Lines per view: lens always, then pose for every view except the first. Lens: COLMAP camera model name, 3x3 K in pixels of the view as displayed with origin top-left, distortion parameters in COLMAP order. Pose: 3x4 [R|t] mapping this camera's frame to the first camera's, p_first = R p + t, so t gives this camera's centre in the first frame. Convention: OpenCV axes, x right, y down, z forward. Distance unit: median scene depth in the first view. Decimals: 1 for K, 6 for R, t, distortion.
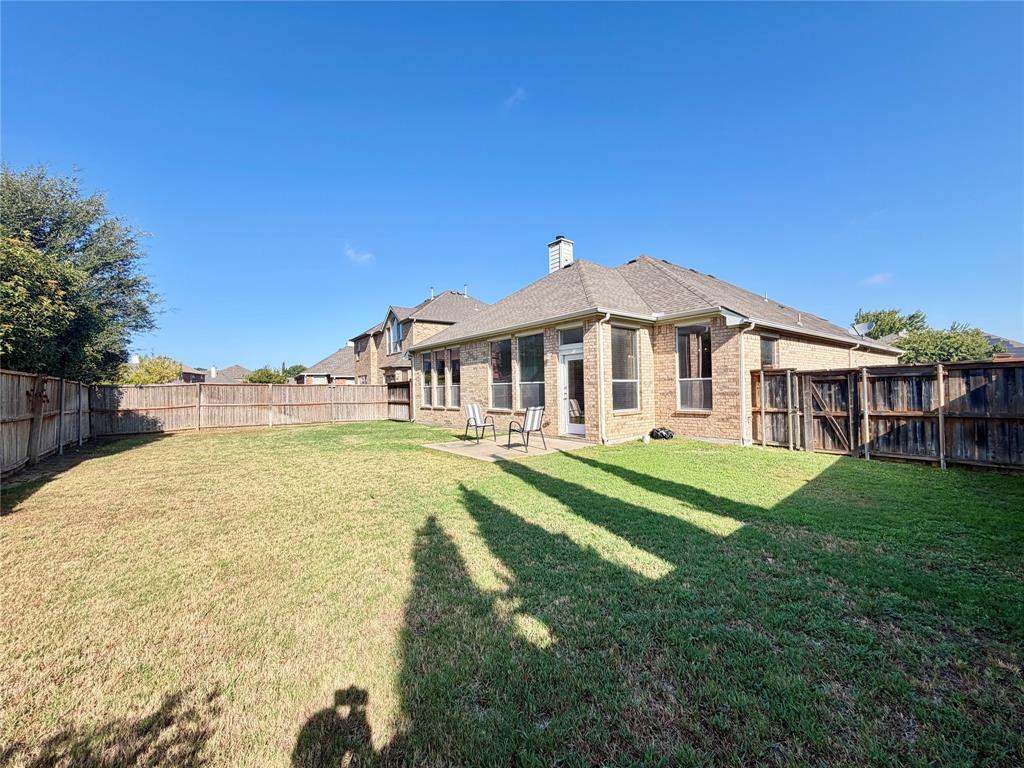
lens RADIAL K [[409.2, 0, 510.2], [0, 409.2, 386.4], [0, 0, 1]] dist [-0.002192, 0.000096]
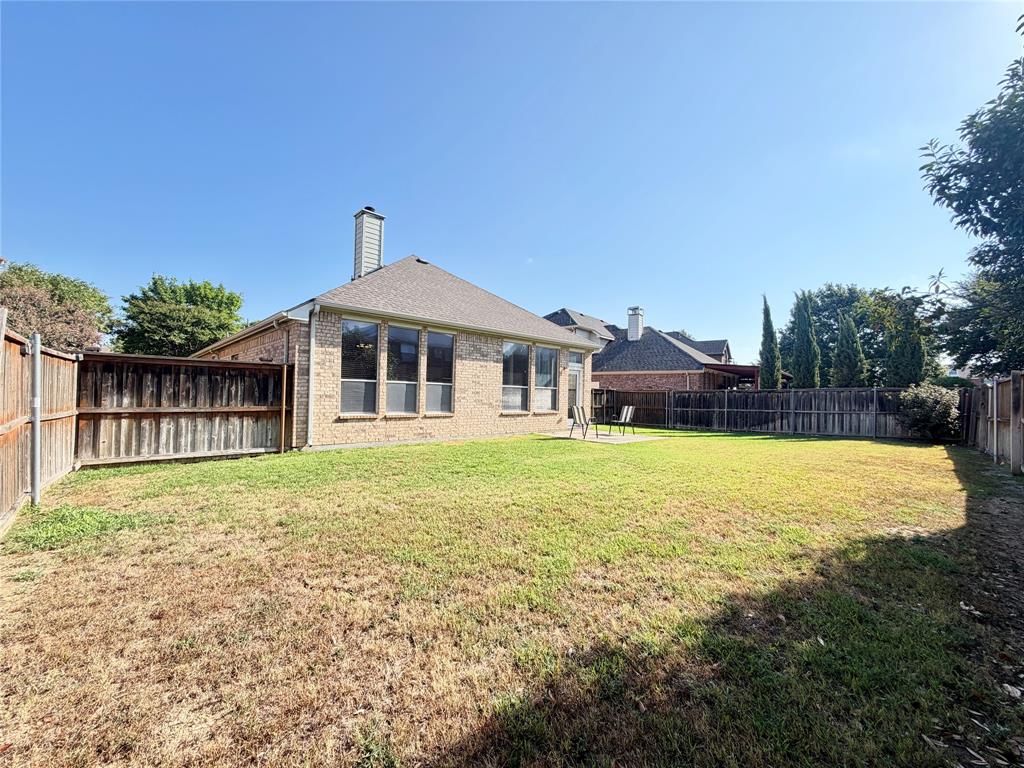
lens RADIAL K [[409.2, 0, 510.2], [0, 409.2, 386.4], [0, 0, 1]] dist [-0.002192, 0.000096]
pose [[-0.091214, 0.031101, 0.995346, -0.902754], [-0.034669, 0.998807, -0.034386, 0.024677], [-0.995228, -0.037645, -0.090027, 0.976639]]
